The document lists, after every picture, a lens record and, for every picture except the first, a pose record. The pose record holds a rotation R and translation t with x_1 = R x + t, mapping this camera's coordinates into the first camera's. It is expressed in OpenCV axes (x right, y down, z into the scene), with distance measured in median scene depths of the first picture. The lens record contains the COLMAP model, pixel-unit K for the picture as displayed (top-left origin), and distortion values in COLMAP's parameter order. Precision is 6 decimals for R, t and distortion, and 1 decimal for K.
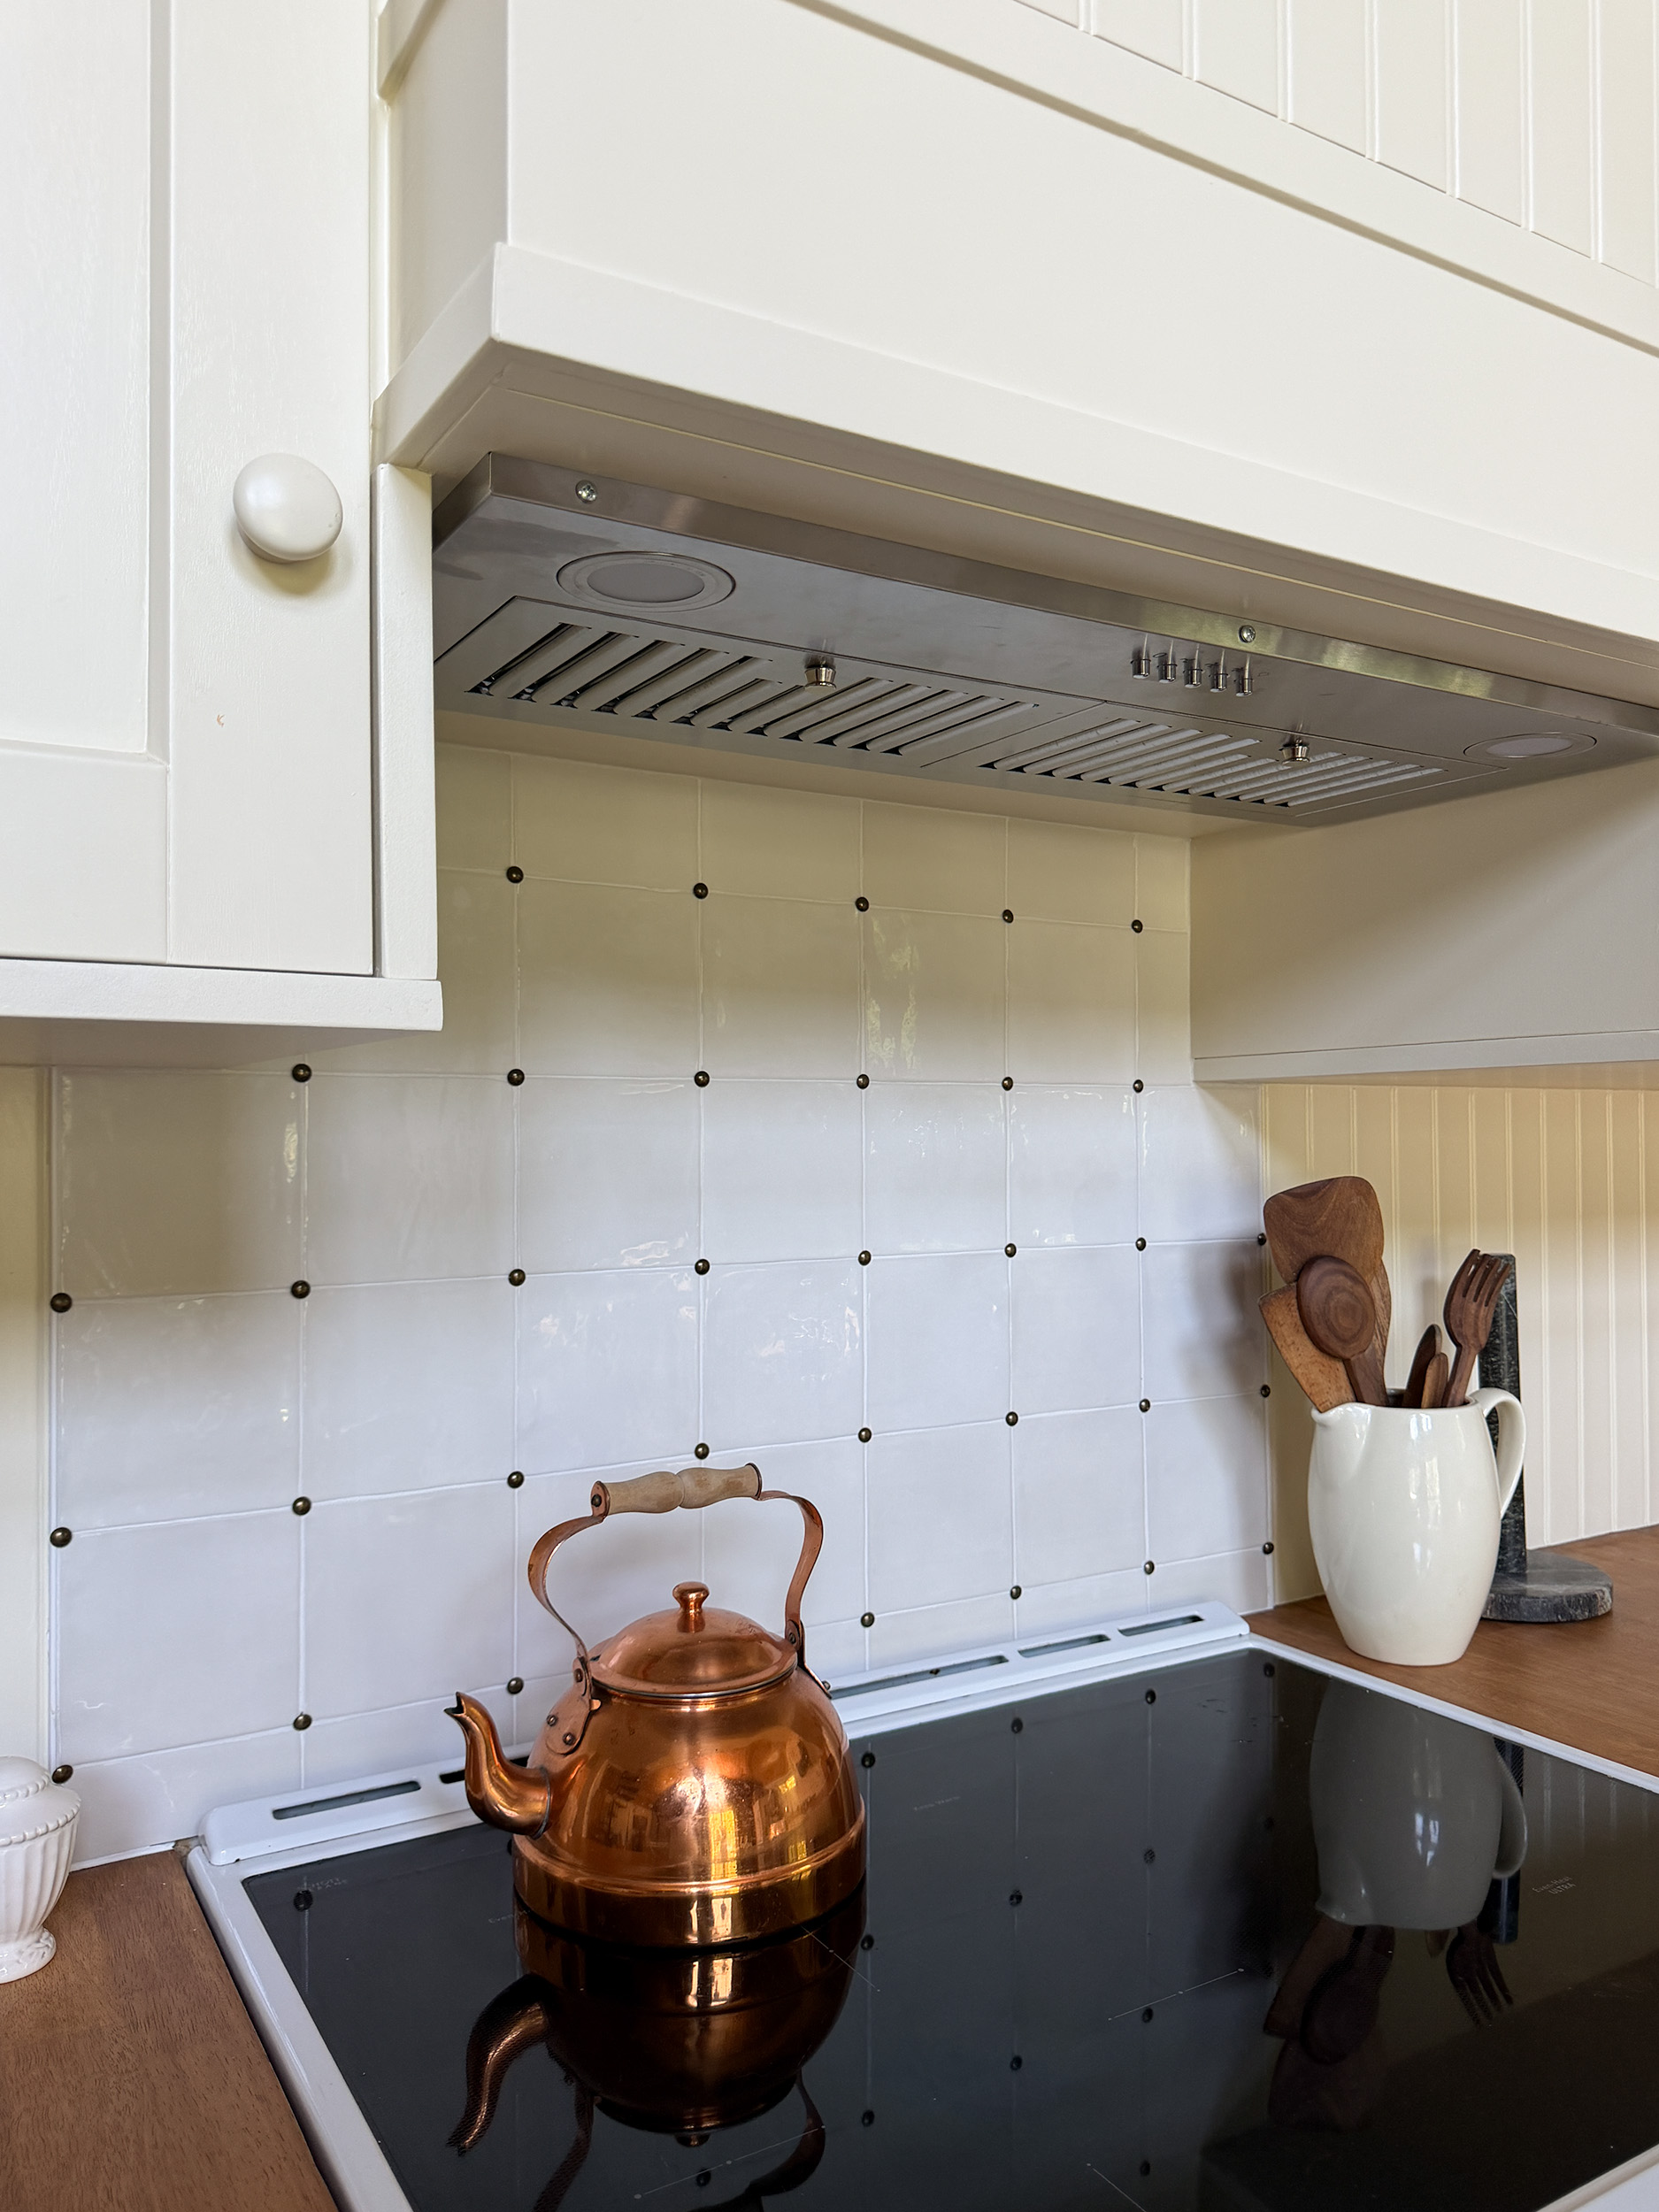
lens RADIAL K [[1580.9, 0, 840.5], [0, 1580.9, 1103.5], [0, 0, 1]] dist [0.040956, -0.044980]
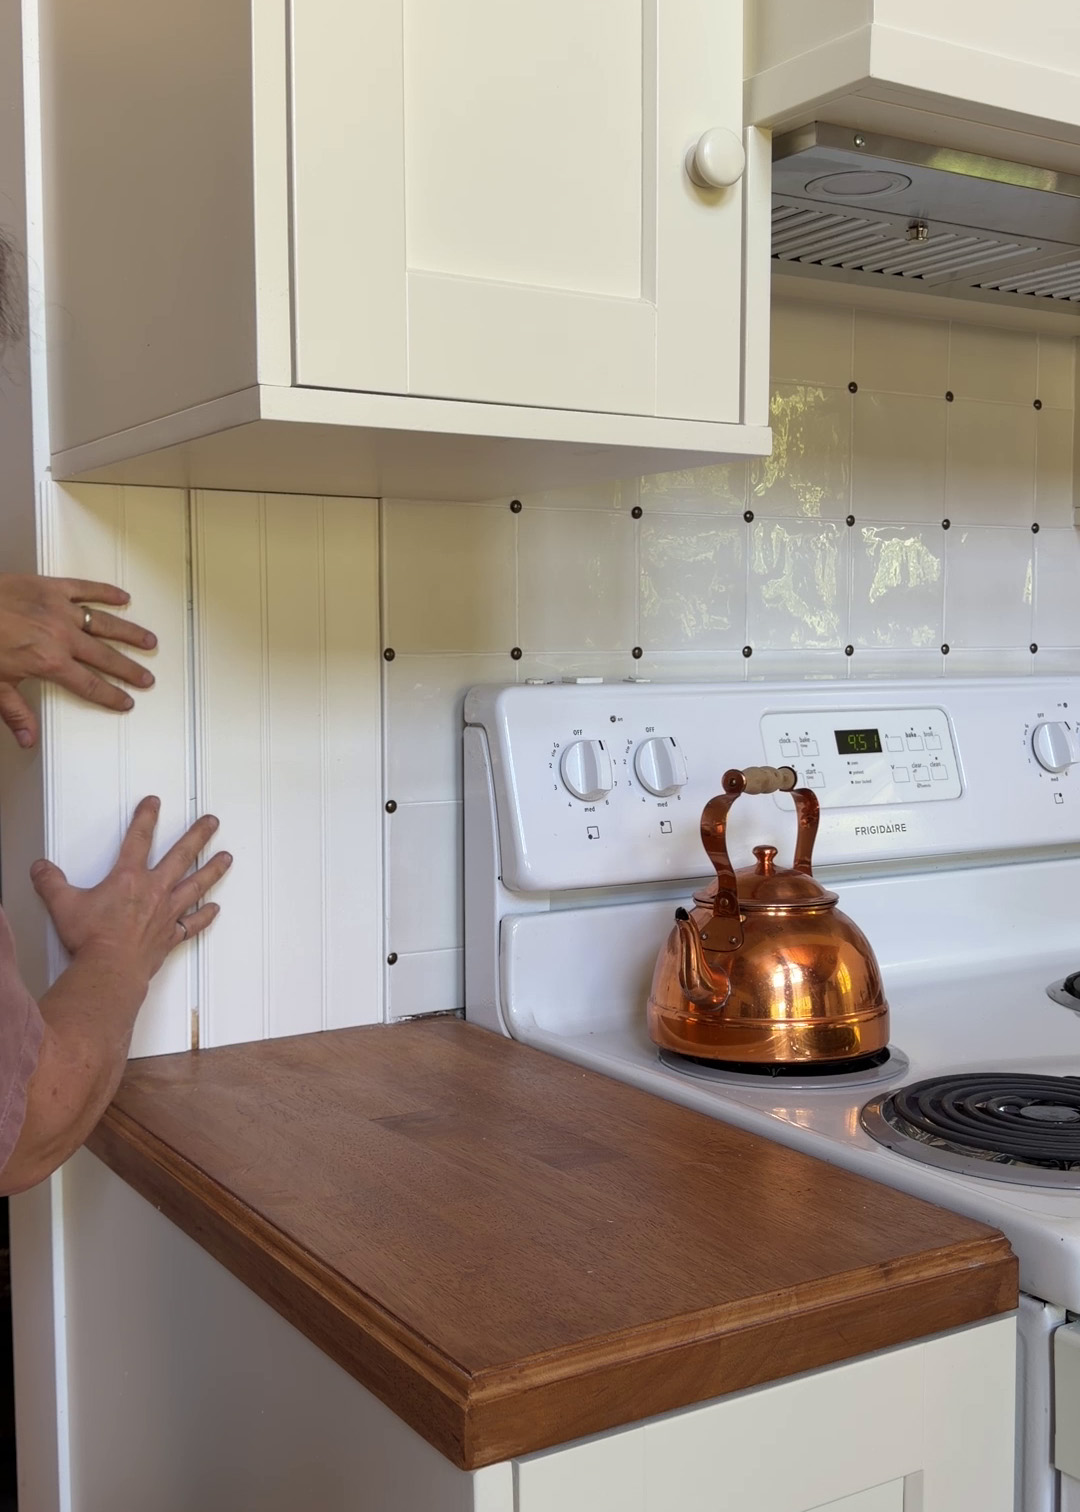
lens RADIAL K [[1656.2, 0, 536.9], [0, 1656.2, 761.2], [0, 0, 1]] dist [0.012058, 0.000000]
pose [[0.999946, -0.005821, 0.008556, -0.331006], [0.005029, 0.995939, 0.089893, 0.077679], [-0.009045, -0.089845, 0.995915, -0.535685]]
